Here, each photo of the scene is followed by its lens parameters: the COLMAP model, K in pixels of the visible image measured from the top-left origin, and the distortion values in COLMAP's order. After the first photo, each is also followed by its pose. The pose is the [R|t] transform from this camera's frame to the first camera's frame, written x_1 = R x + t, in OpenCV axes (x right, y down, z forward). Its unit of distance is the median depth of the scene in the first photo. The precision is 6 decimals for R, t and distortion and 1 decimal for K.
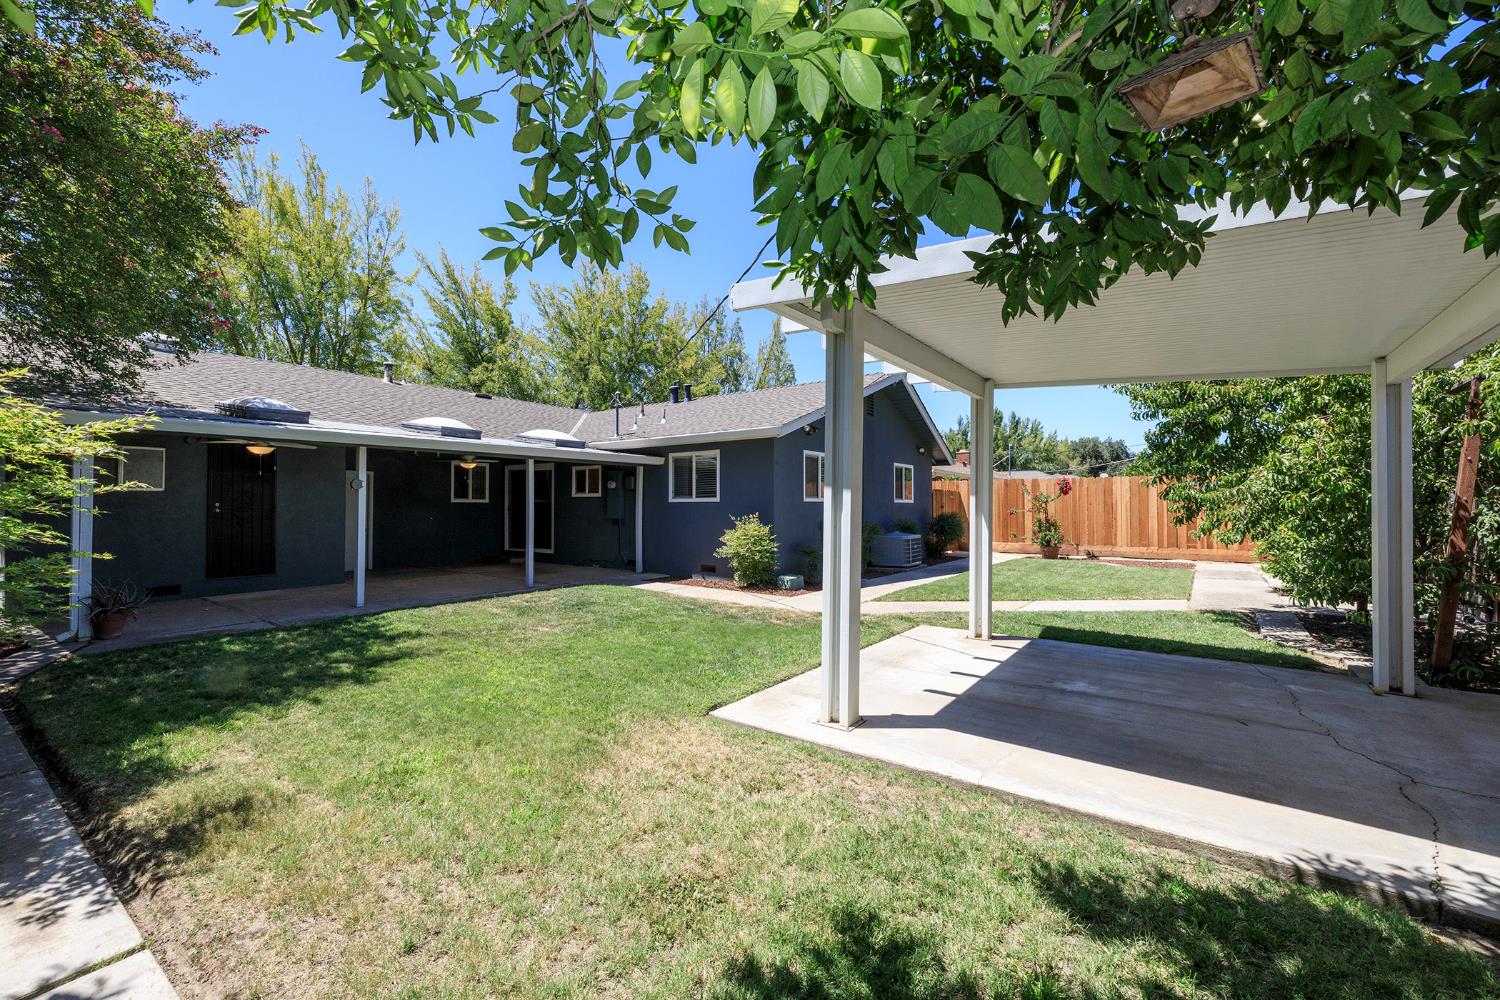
lens RADIAL K [[626.4, 0, 740.2], [0, 626.4, 496.5], [0, 0, 1]] dist [-0.000475, 0.000880]
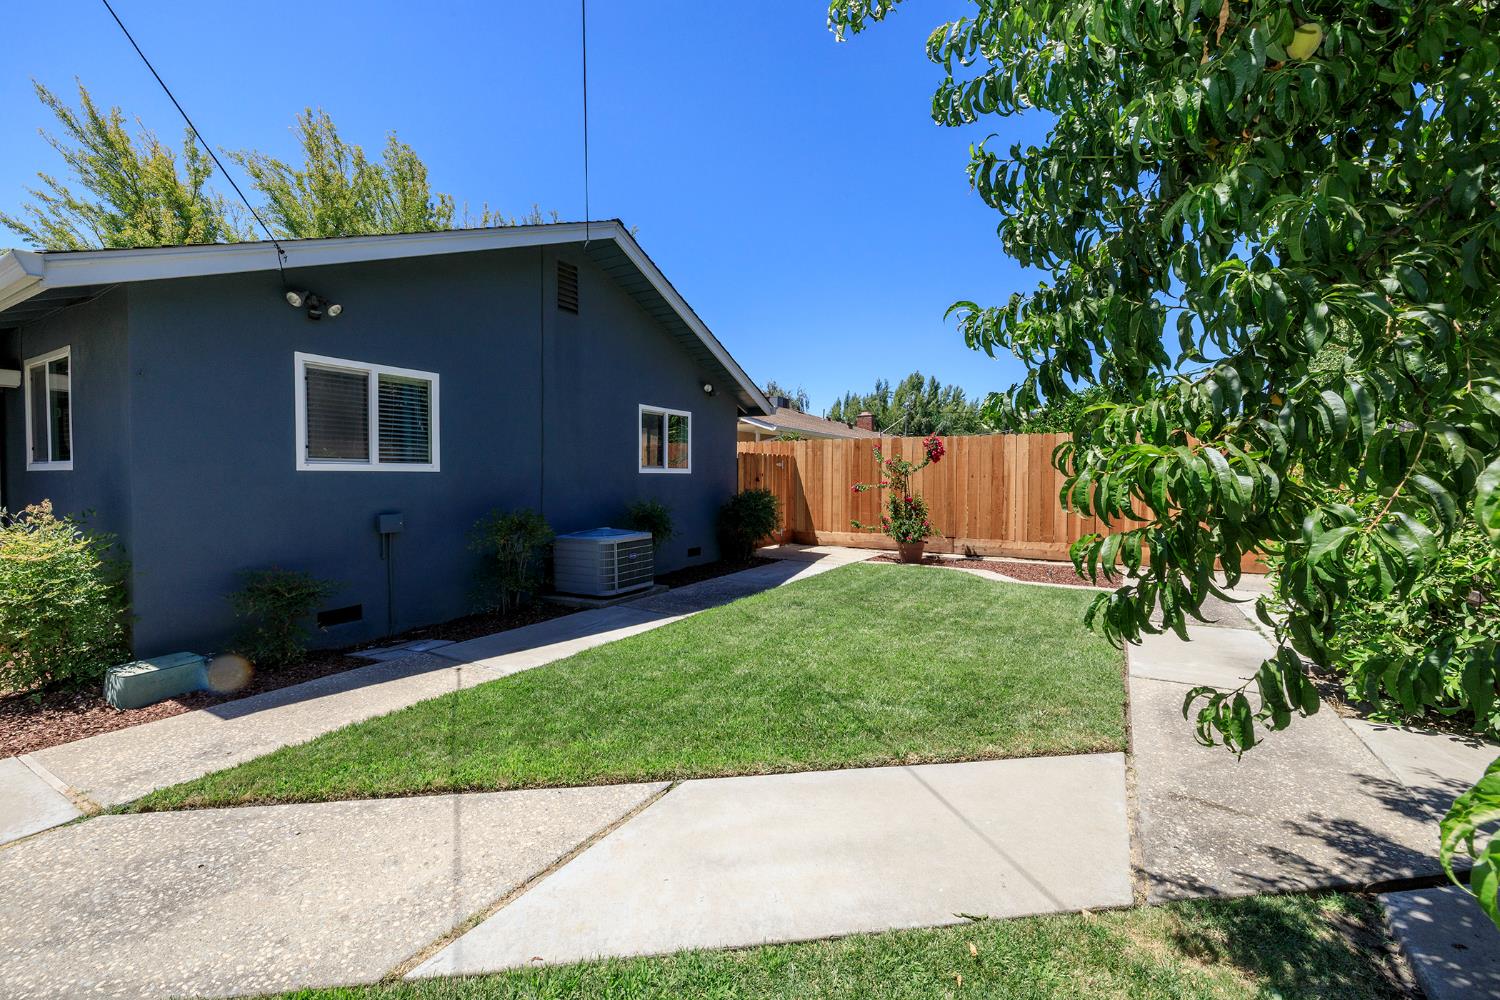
lens RADIAL K [[626.4, 0, 740.2], [0, 626.4, 496.5], [0, 0, 1]] dist [-0.000475, 0.000880]
pose [[0.995486, -0.001174, 0.094901, 0.250097], [-0.003377, 0.998852, 0.047781, 0.002698], [-0.094848, -0.047885, 0.994339, 0.362406]]
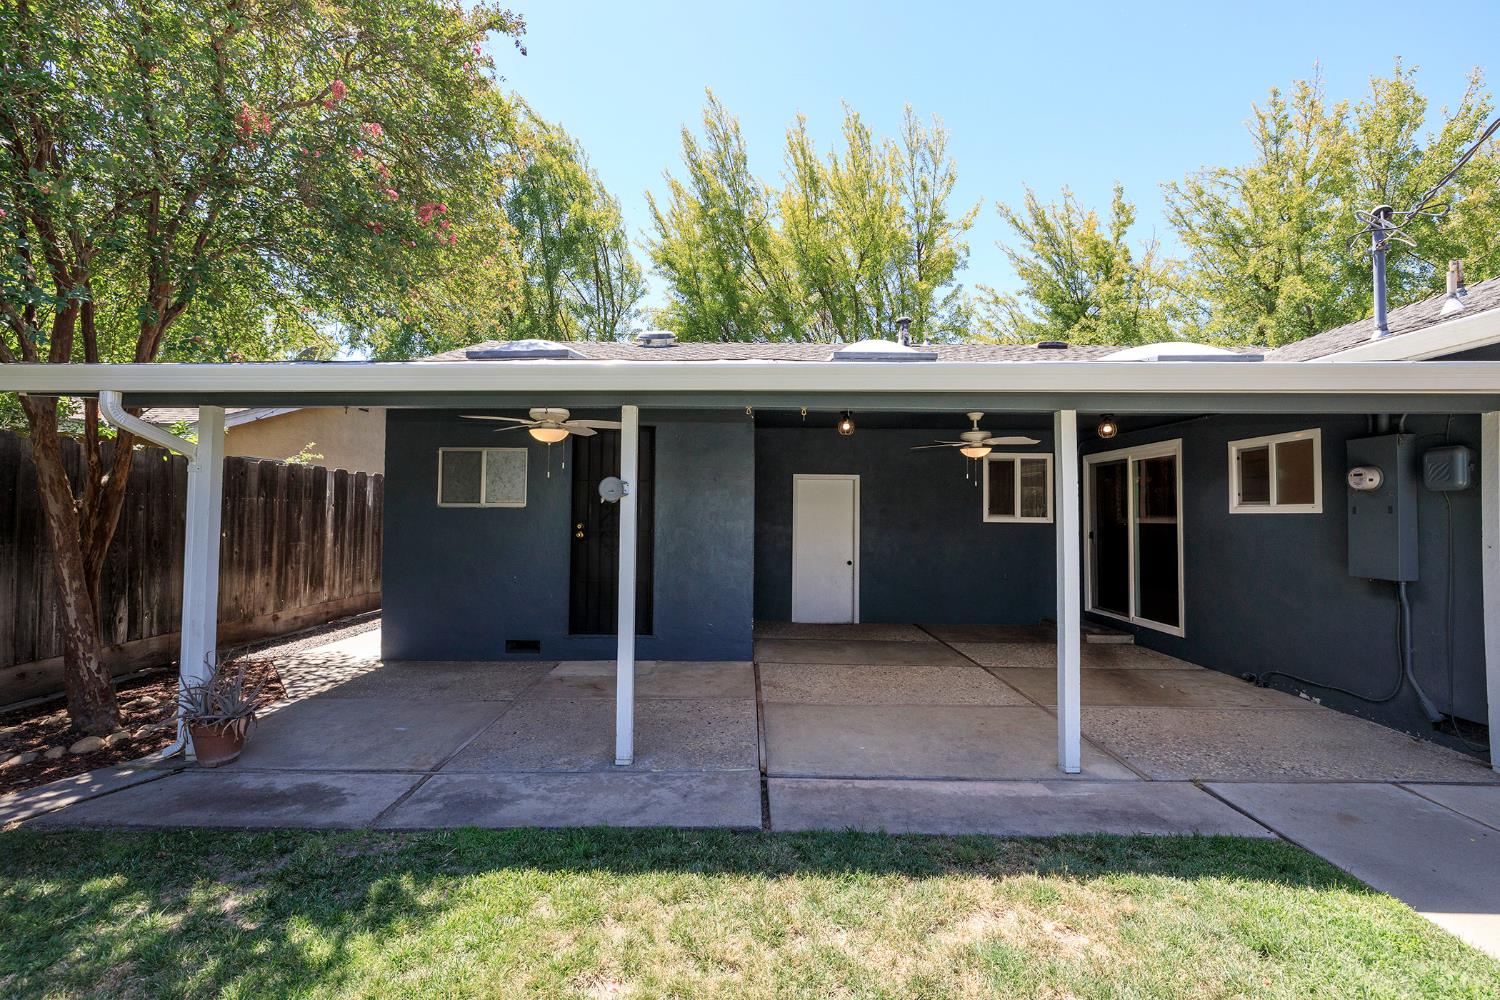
lens RADIAL K [[626.4, 0, 740.2], [0, 626.4, 496.5], [0, 0, 1]] dist [-0.000475, 0.000880]
pose [[0.580103, -0.024054, -0.814188, -0.091670], [0.002754, 0.999616, -0.027570, -0.000297], [0.814538, 0.013752, 0.579947, 0.385122]]
